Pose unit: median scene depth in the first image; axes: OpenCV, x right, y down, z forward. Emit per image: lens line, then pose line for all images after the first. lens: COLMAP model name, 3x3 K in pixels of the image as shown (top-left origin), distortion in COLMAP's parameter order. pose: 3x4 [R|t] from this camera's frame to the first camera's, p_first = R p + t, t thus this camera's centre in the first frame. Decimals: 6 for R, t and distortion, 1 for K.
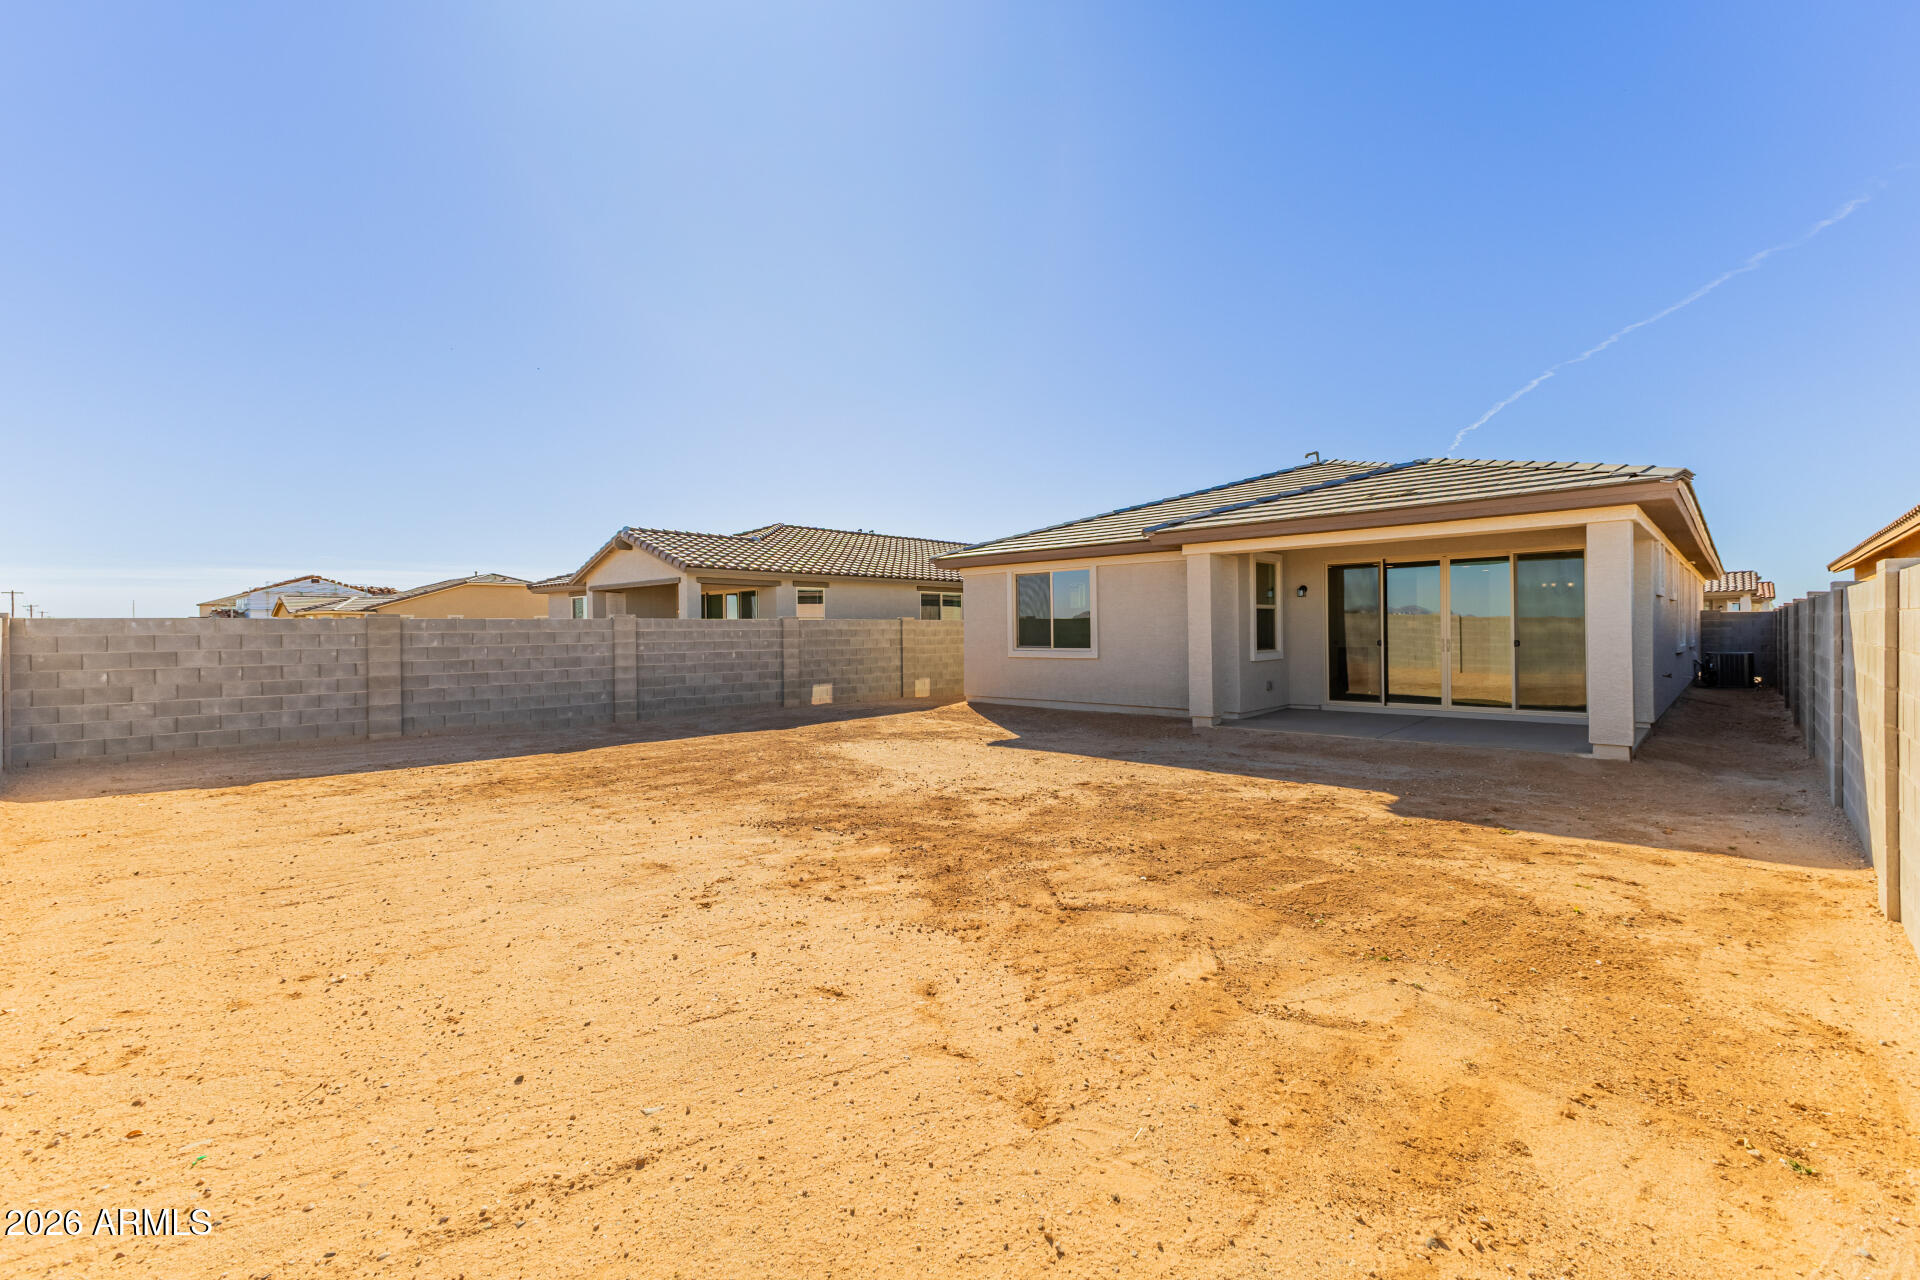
lens RADIAL K [[829.9, 0, 958.1], [0, 829.9, 634.9], [0, 0, 1]] dist [0.009793, -0.000940]
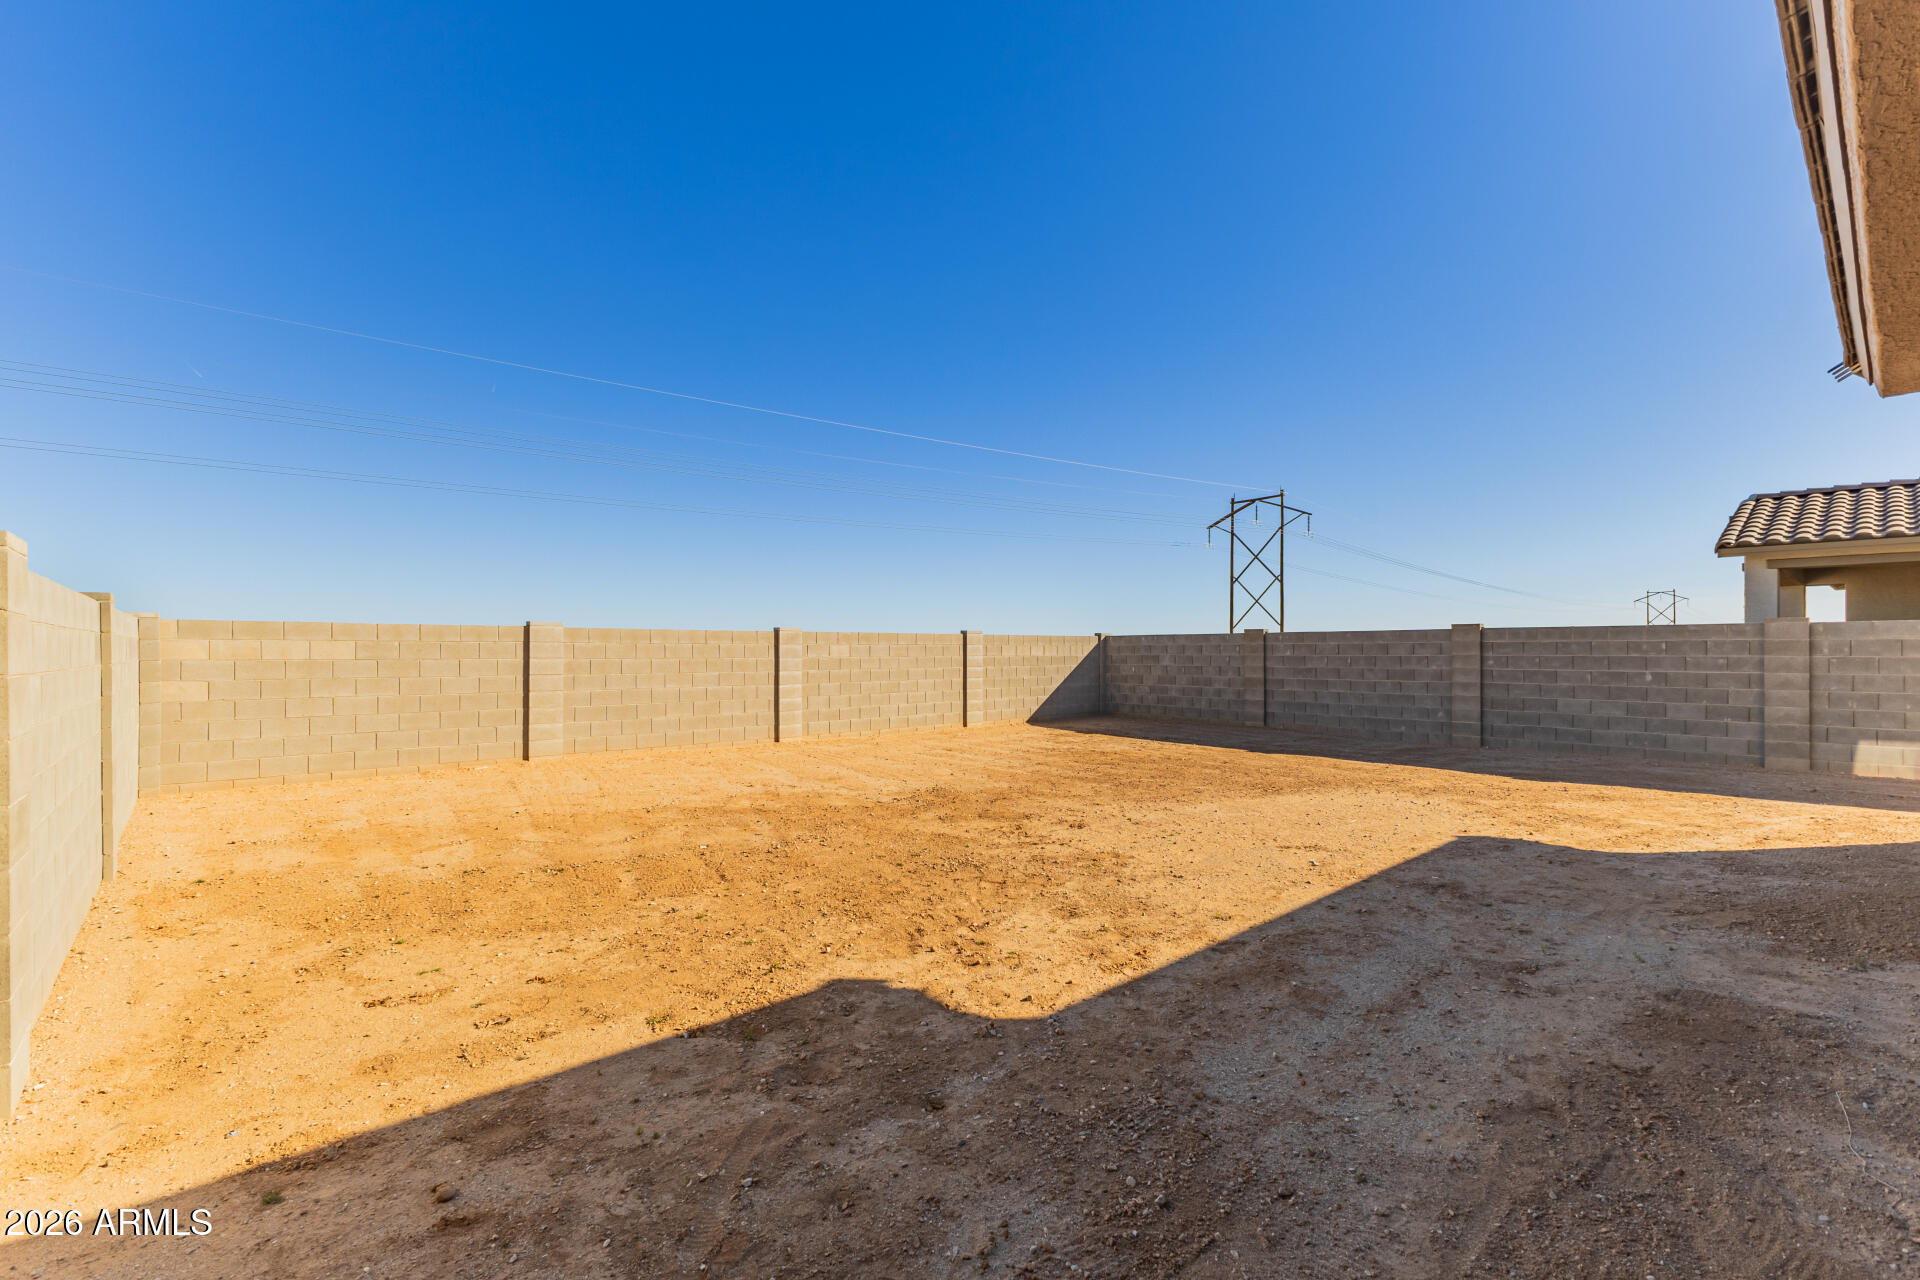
lens RADIAL K [[829.9, 0, 962.1], [0, 829.9, 645.7], [0, 0, 1]] dist [0.009793, -0.000940]
pose [[-0.083152, 0.004362, -0.996527, 0.560177], [-0.003637, 0.999982, 0.004681, -0.003540], [0.996530, 0.004013, -0.083135, 0.589451]]
